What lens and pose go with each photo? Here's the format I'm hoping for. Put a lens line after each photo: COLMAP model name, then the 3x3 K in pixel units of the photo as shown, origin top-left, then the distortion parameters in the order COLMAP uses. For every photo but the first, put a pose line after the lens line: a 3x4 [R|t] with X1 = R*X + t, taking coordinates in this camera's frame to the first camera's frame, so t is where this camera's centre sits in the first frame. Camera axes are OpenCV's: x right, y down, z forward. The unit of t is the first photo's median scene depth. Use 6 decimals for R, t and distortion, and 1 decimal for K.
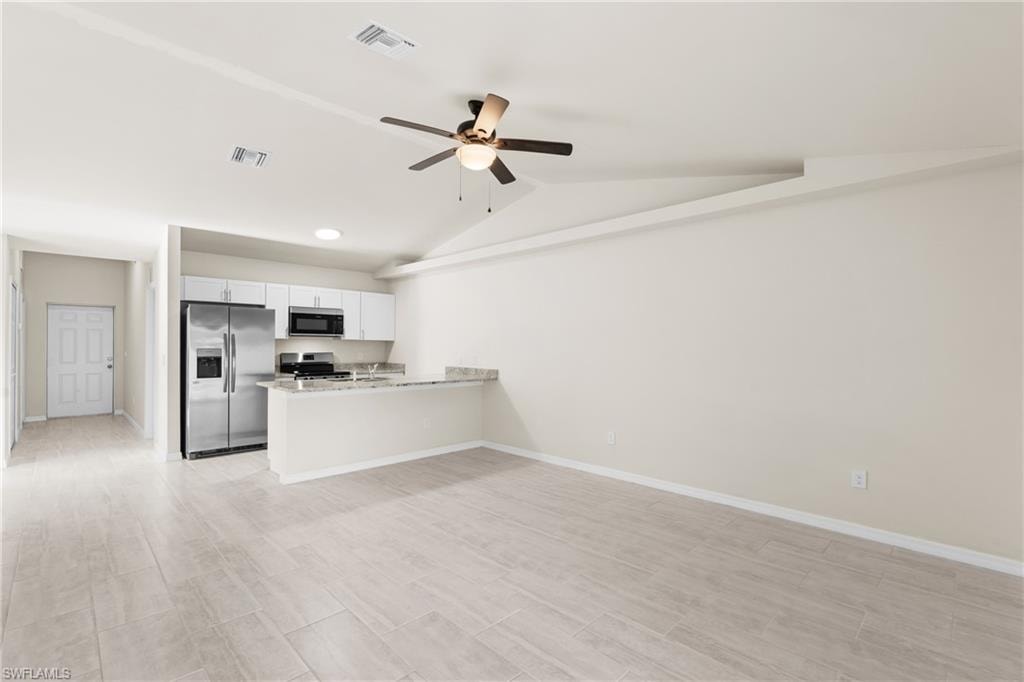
lens RADIAL K [[457.5, 0, 508.6], [0, 457.5, 345.1], [0, 0, 1]] dist [-0.000968, 0.000046]
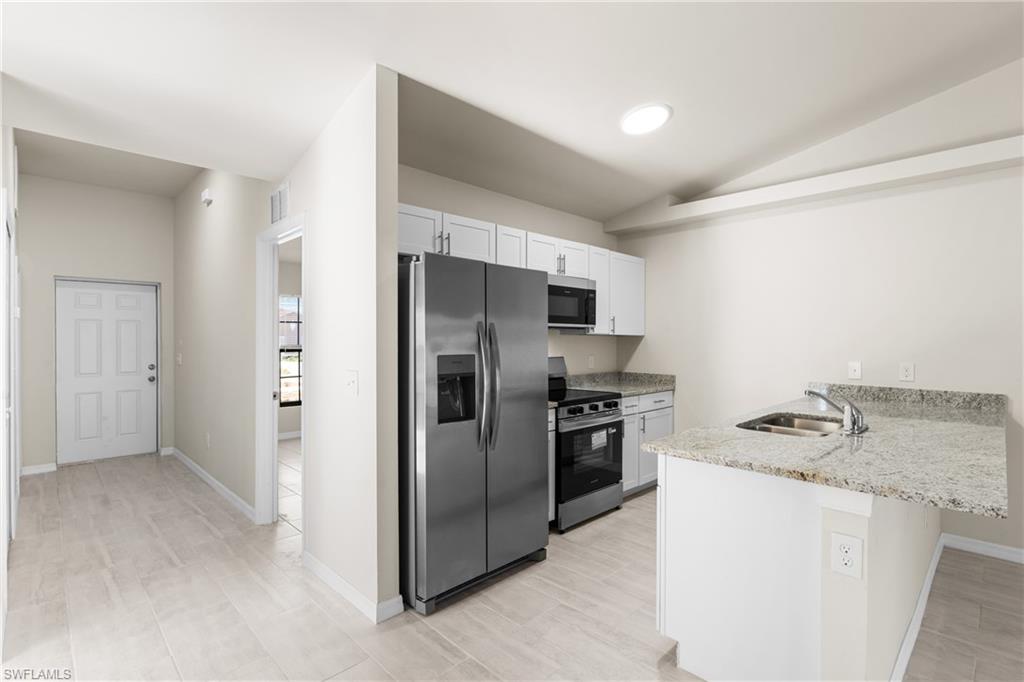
lens RADIAL K [[482.2, 0, 512.0], [0, 482.2, 341.0], [0, 0, 1]] dist [-0.001937, -0.000237]
pose [[0.999981, -0.006192, -0.000423, -0.467608], [0.006193, 0.999978, 0.002286, -0.005391], [0.000408, -0.002289, 0.999997, 0.417493]]
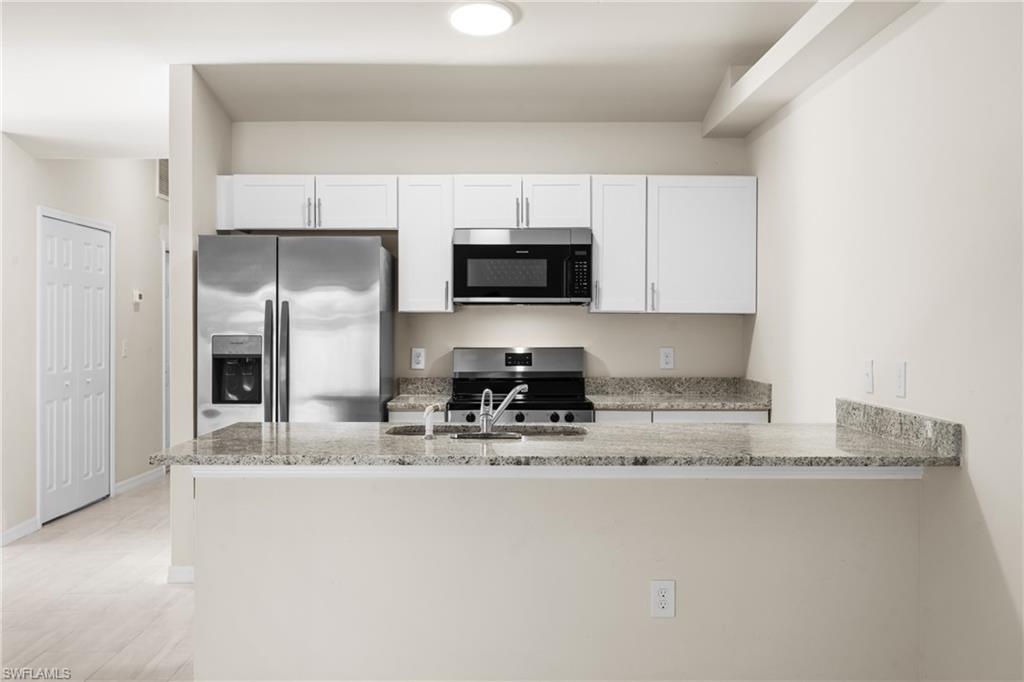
lens RADIAL K [[991.2, 0, 512.0], [0, 991.2, 341.0], [0, 0, 1]] dist [0.000338, 0.000170]
pose [[0.712238, 0.002007, -0.701935, 0.145364], [0.004162, 0.999966, 0.007082, 0.005349], [0.701926, -0.007965, 0.712205, 0.401703]]
